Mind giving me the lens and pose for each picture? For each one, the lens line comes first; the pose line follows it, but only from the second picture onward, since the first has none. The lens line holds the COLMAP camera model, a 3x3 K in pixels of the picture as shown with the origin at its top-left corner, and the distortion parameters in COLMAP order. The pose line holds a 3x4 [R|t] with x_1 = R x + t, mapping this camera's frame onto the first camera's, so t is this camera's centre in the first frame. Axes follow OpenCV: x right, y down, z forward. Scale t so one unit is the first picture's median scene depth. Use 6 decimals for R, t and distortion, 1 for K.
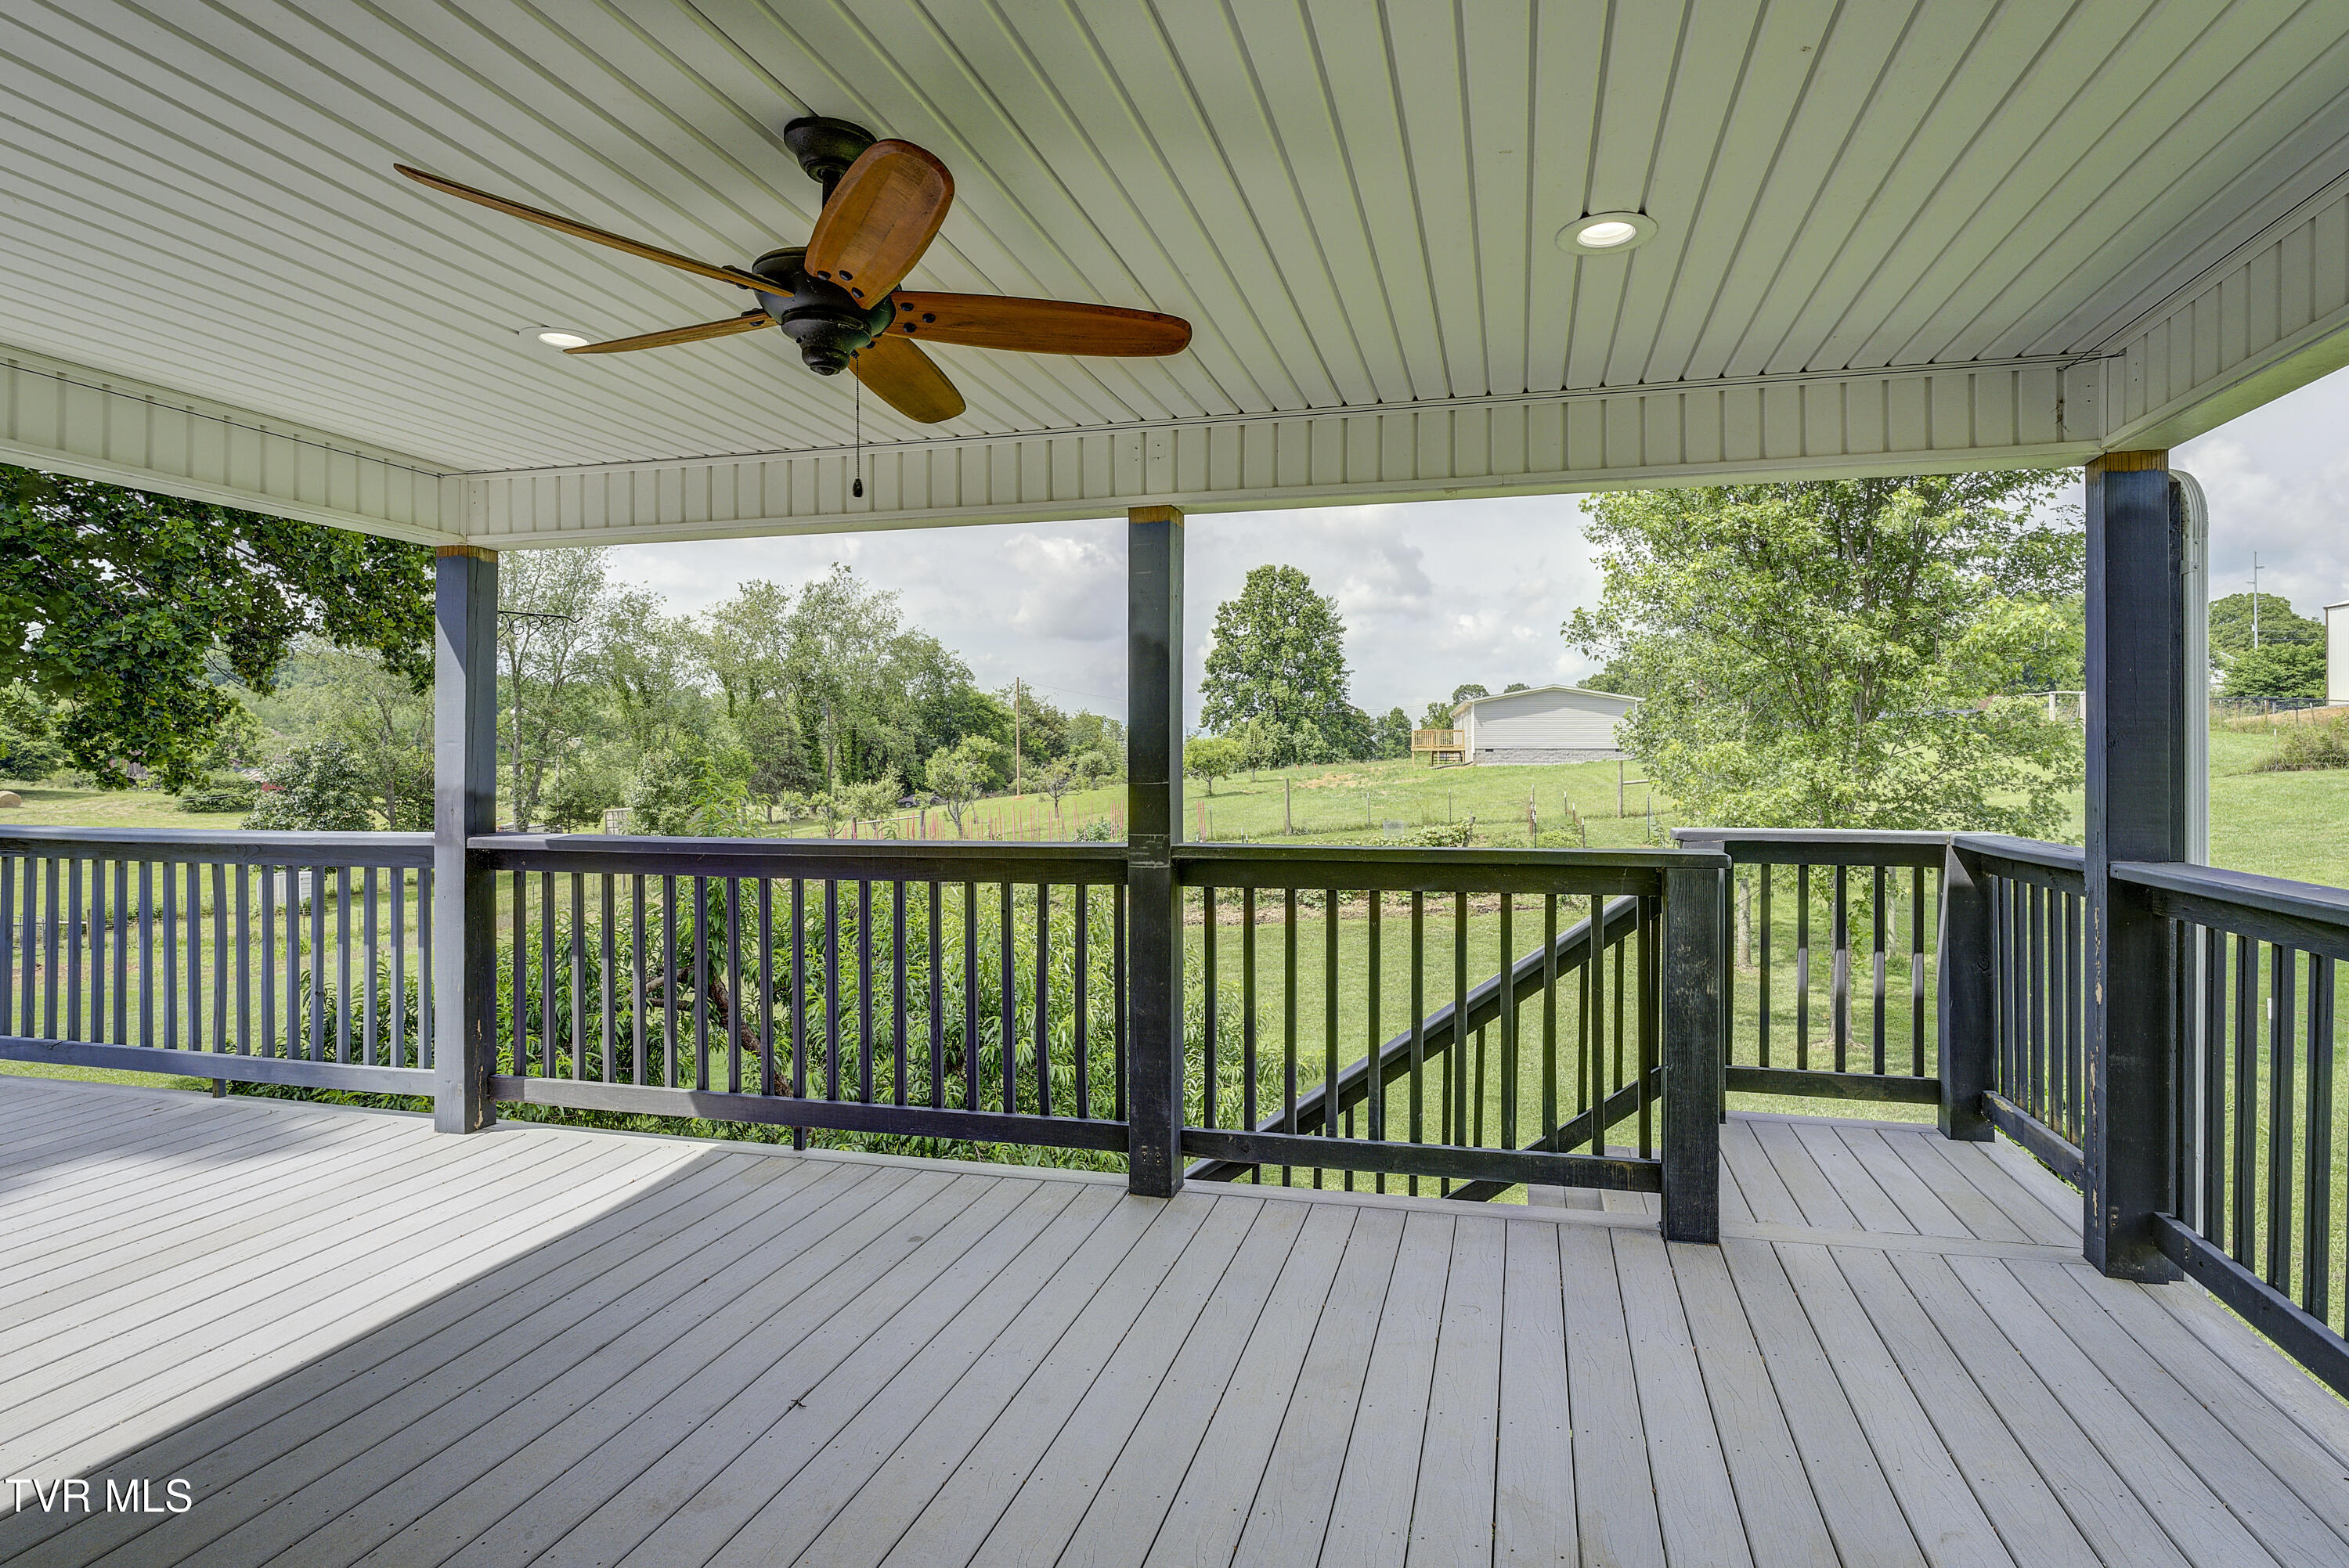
lens RADIAL K [[1218.3, 0, 1189.3], [0, 1218.3, 770.1], [0, 0, 1]] dist [-0.006788, 0.000286]
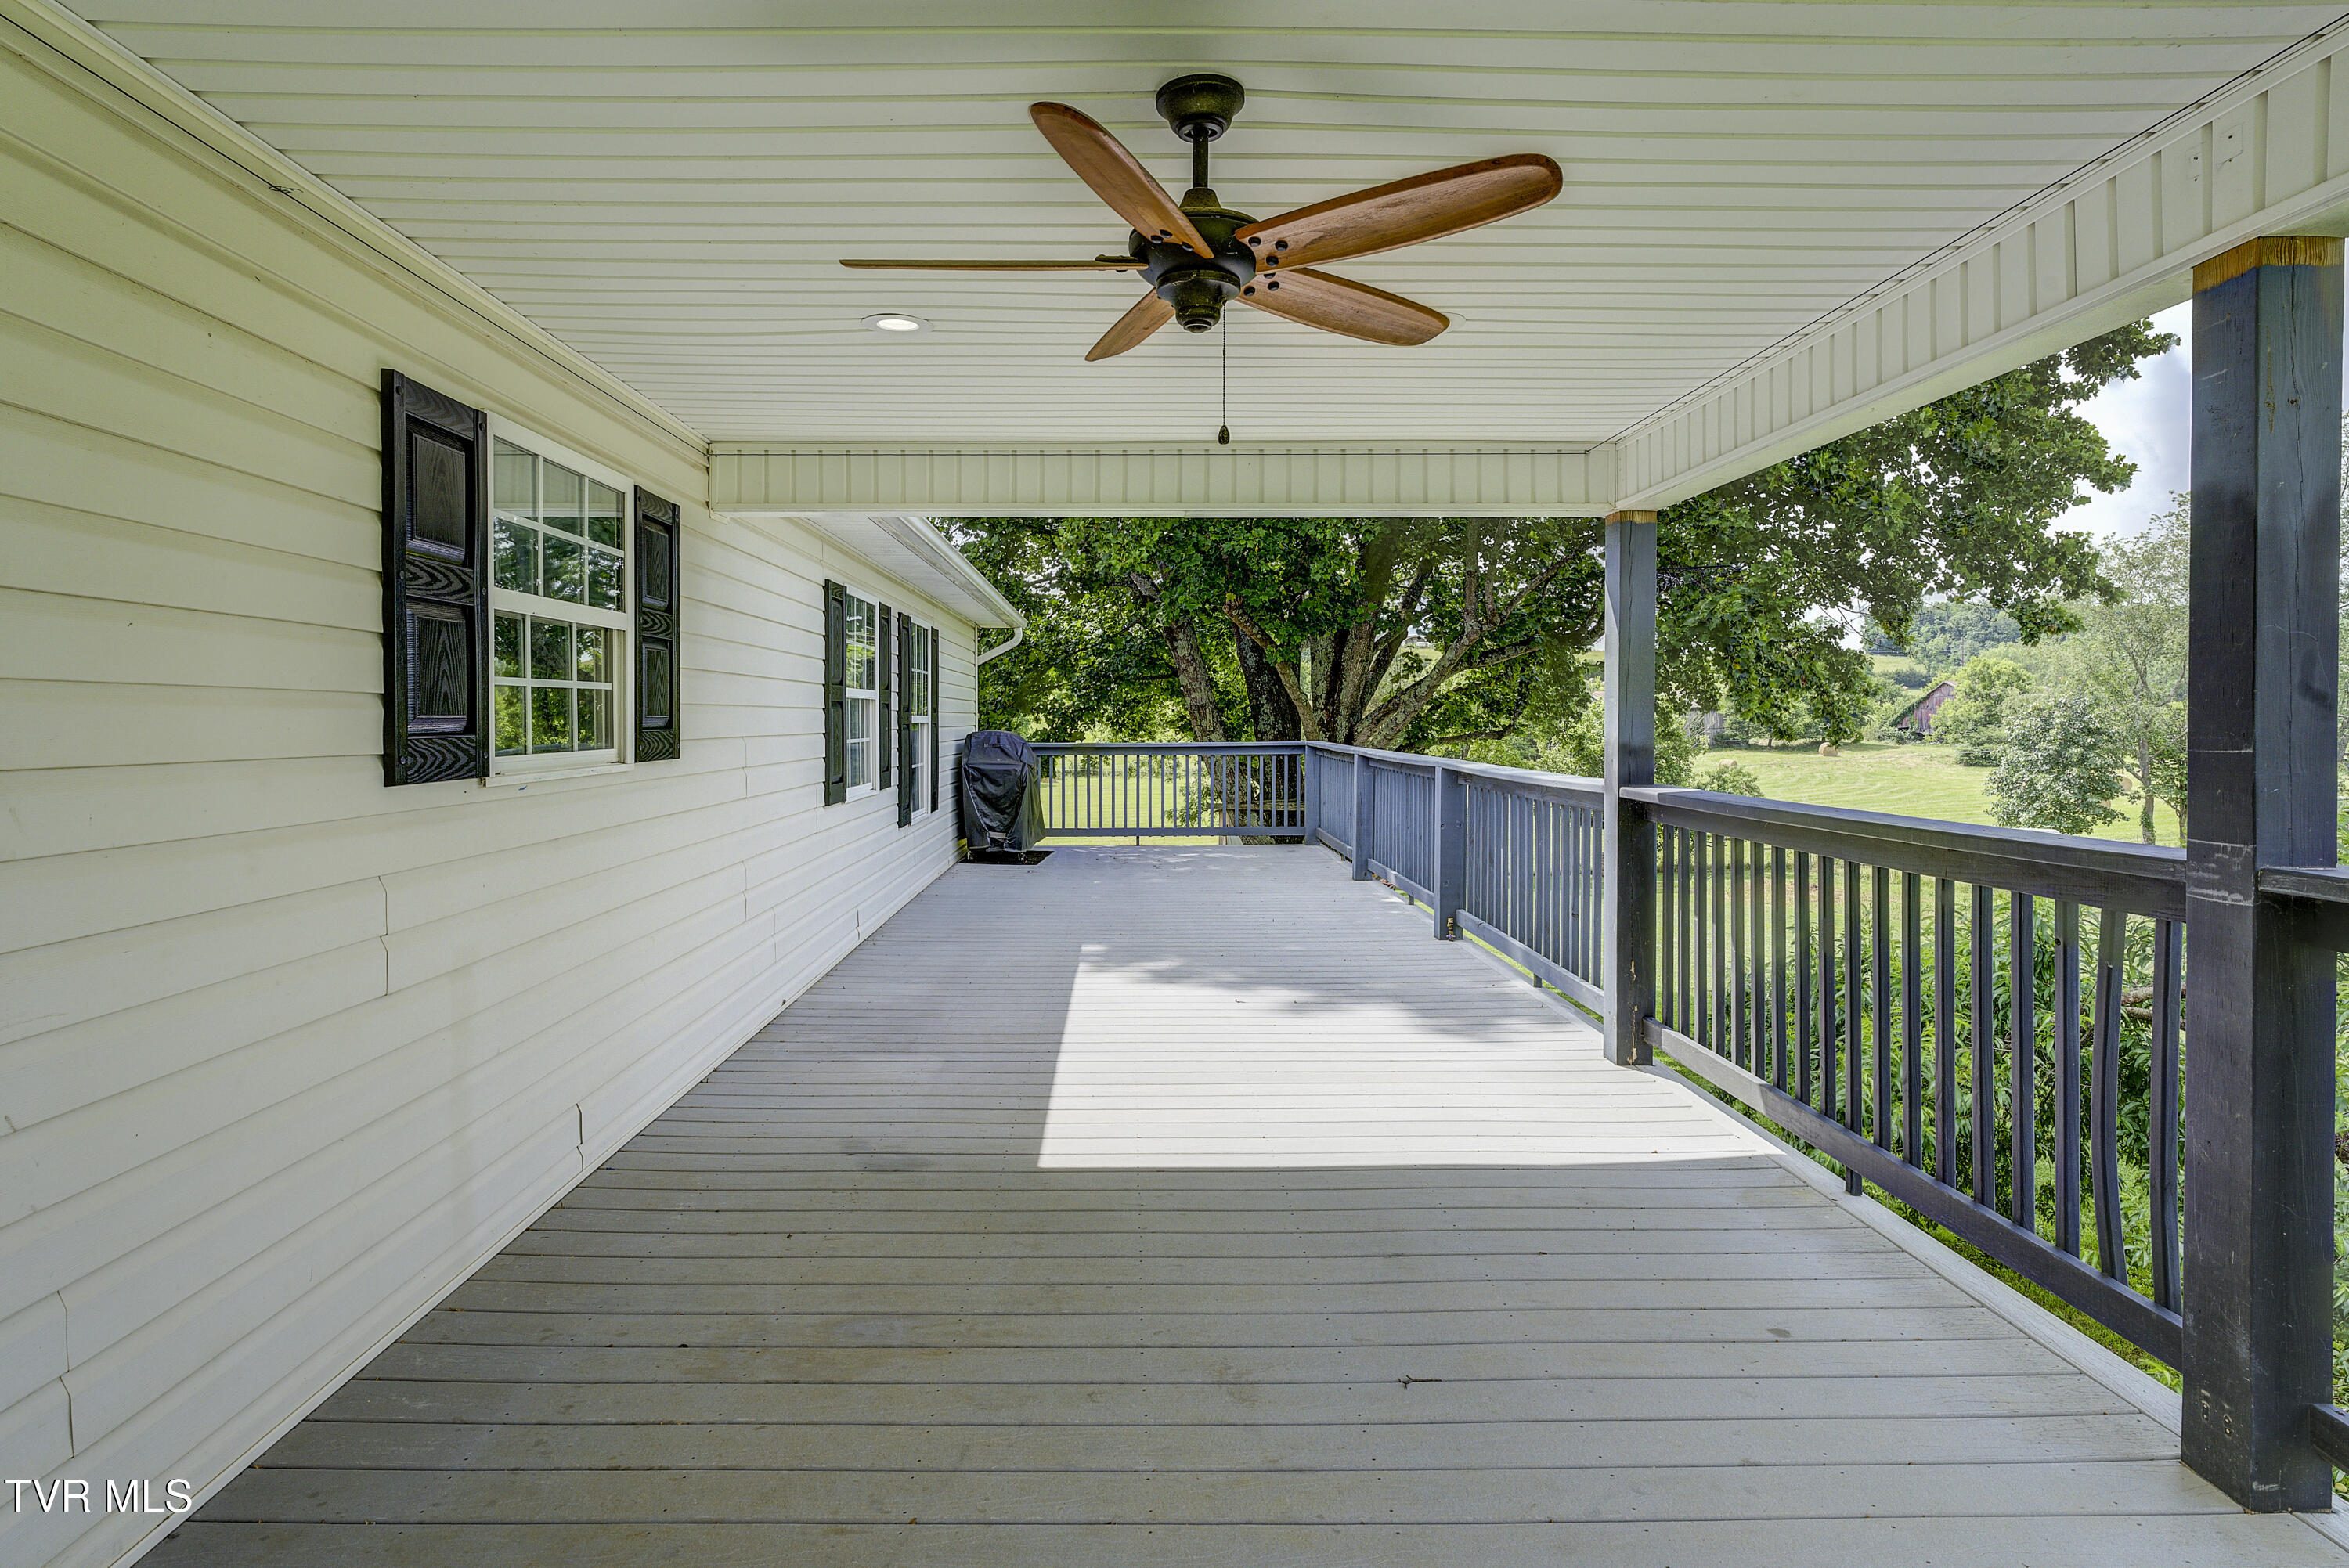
lens RADIAL K [[1218.3, 0, 1158.2], [0, 1218.3, 740.5], [0, 0, 1]] dist [-0.006788, 0.000286]
pose [[0.266463, 0.018469, -0.963668, 0.316410], [-0.007735, 0.999825, 0.017023, 0.000404], [0.963814, 0.002918, 0.266559, 0.324951]]
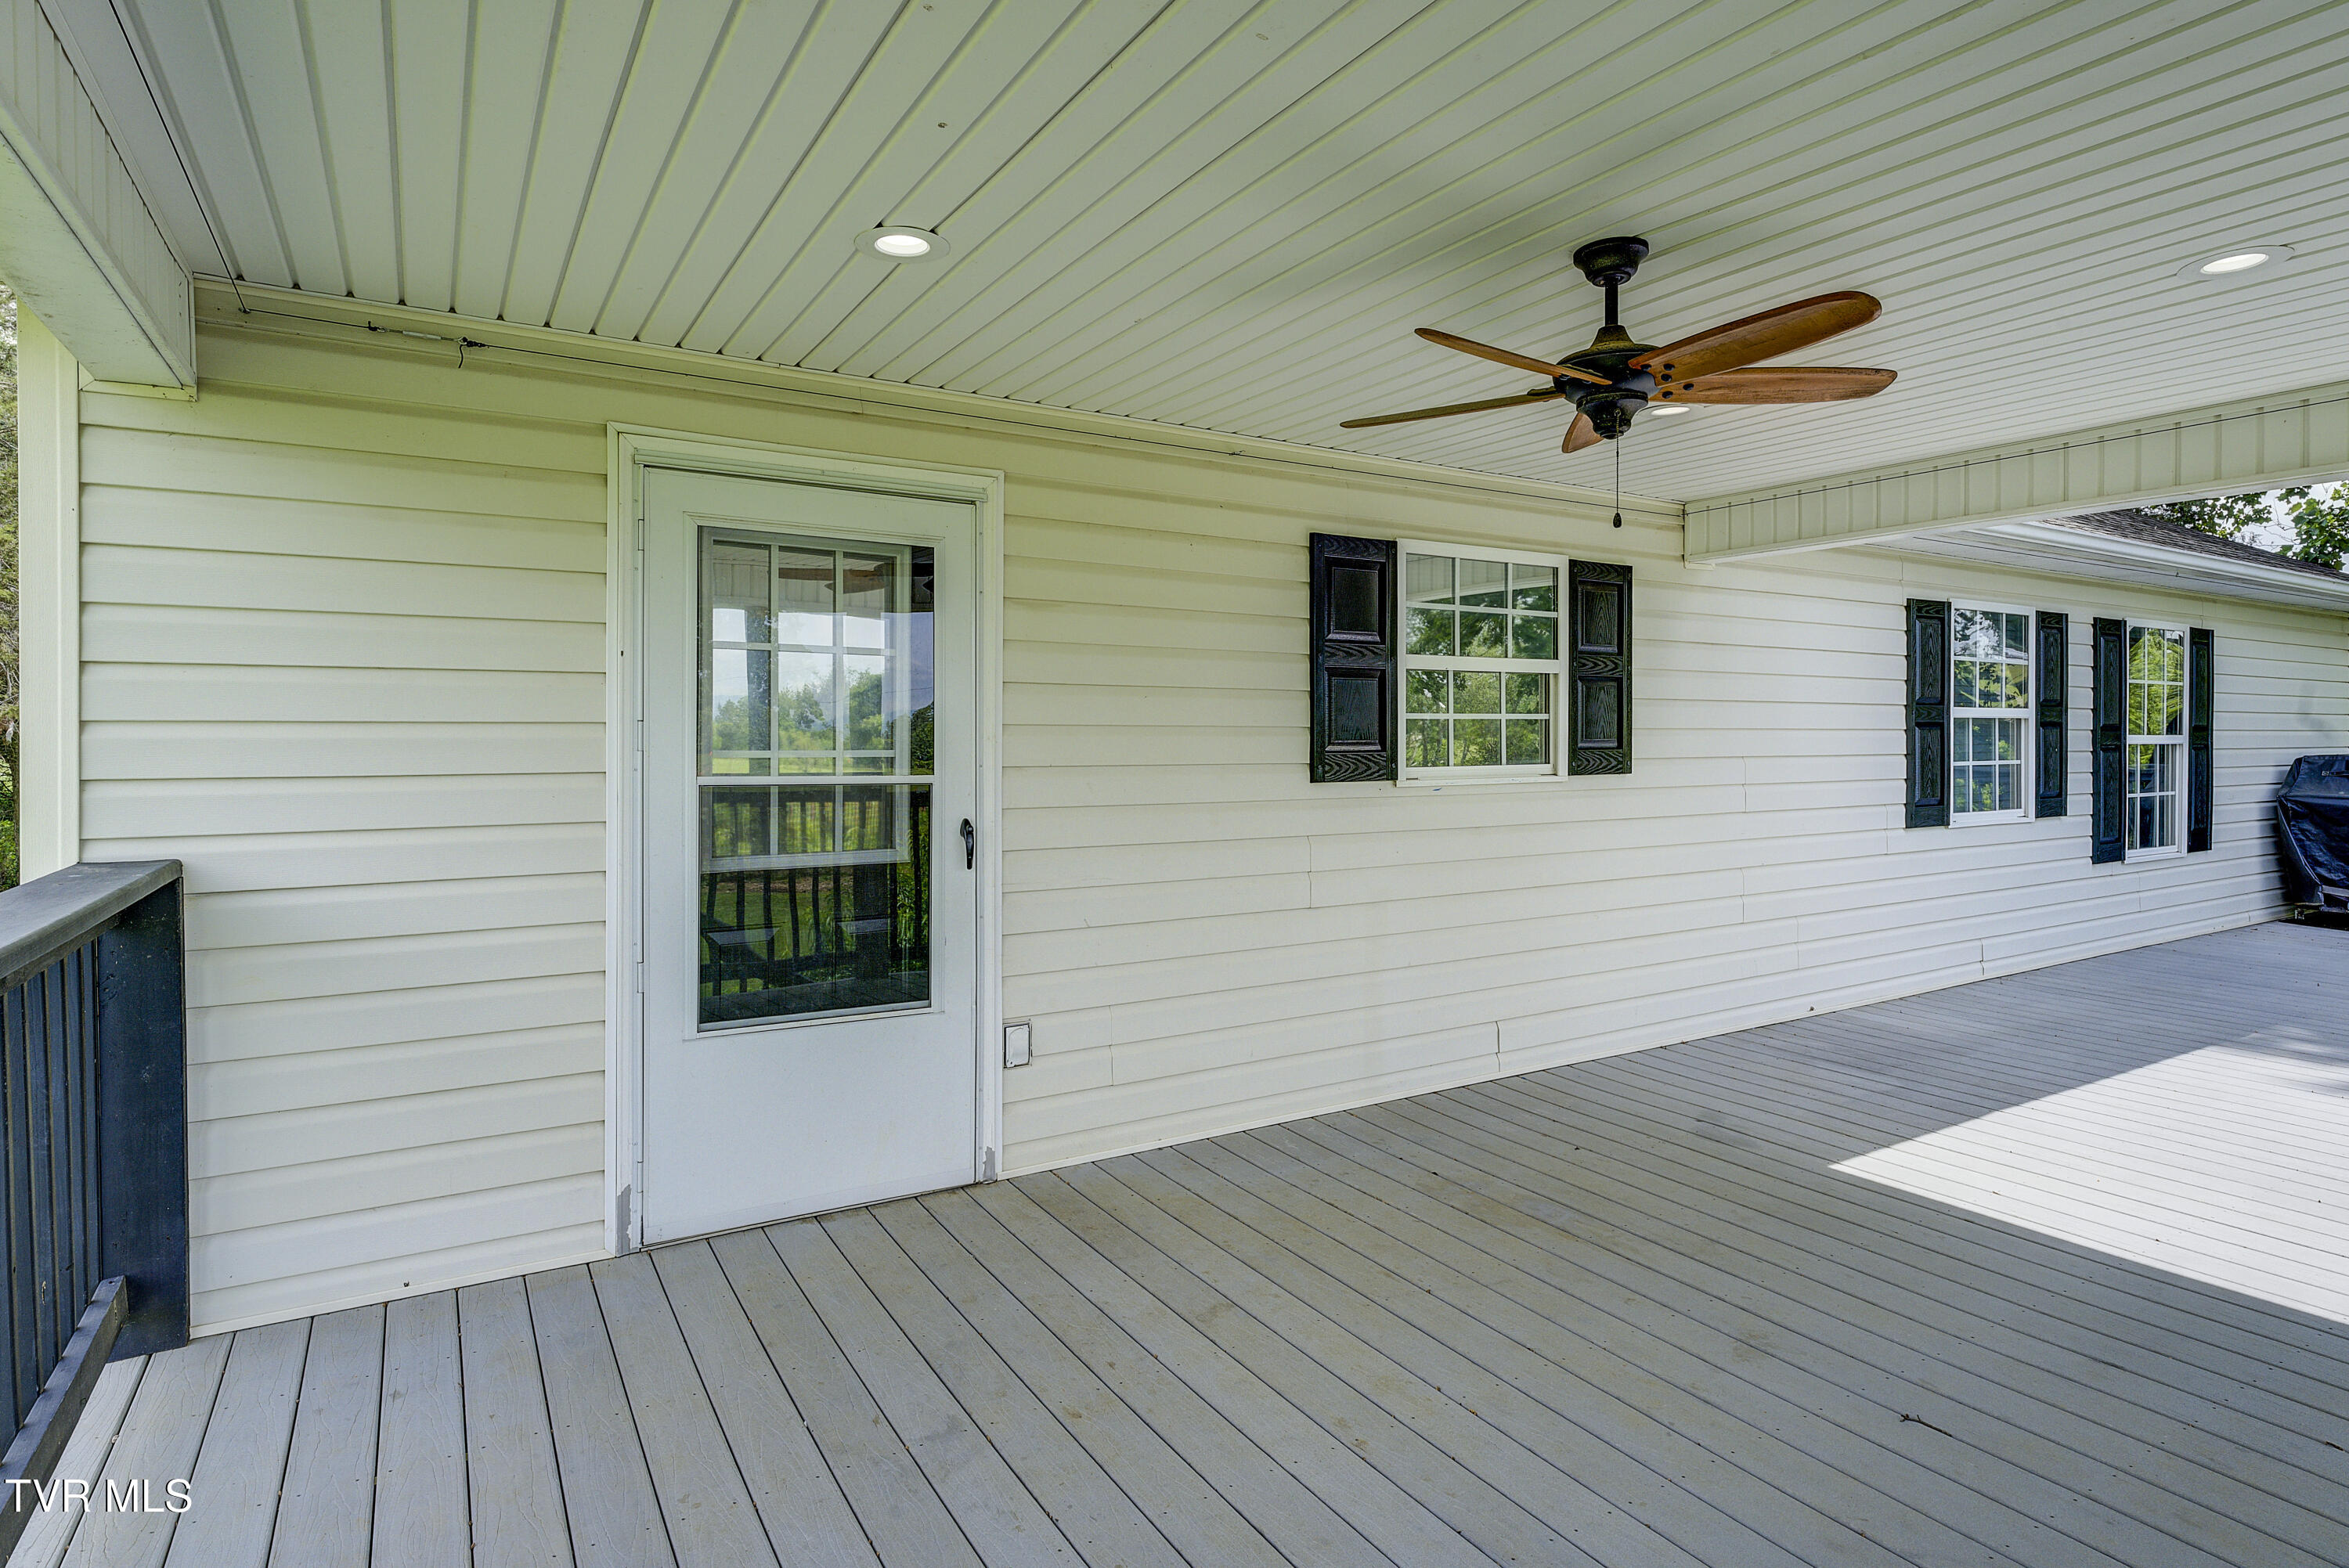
lens RADIAL K [[1207.4, 0, 1194.1], [0, 1207.4, 761.7], [0, 0, 1]] dist [-0.018529, 0.000898]
pose [[-0.680883, 0.017127, -0.732192, 0.429504], [-0.004508, 0.999610, 0.027574, -0.008101], [0.732379, 0.022075, -0.680540, 0.718784]]
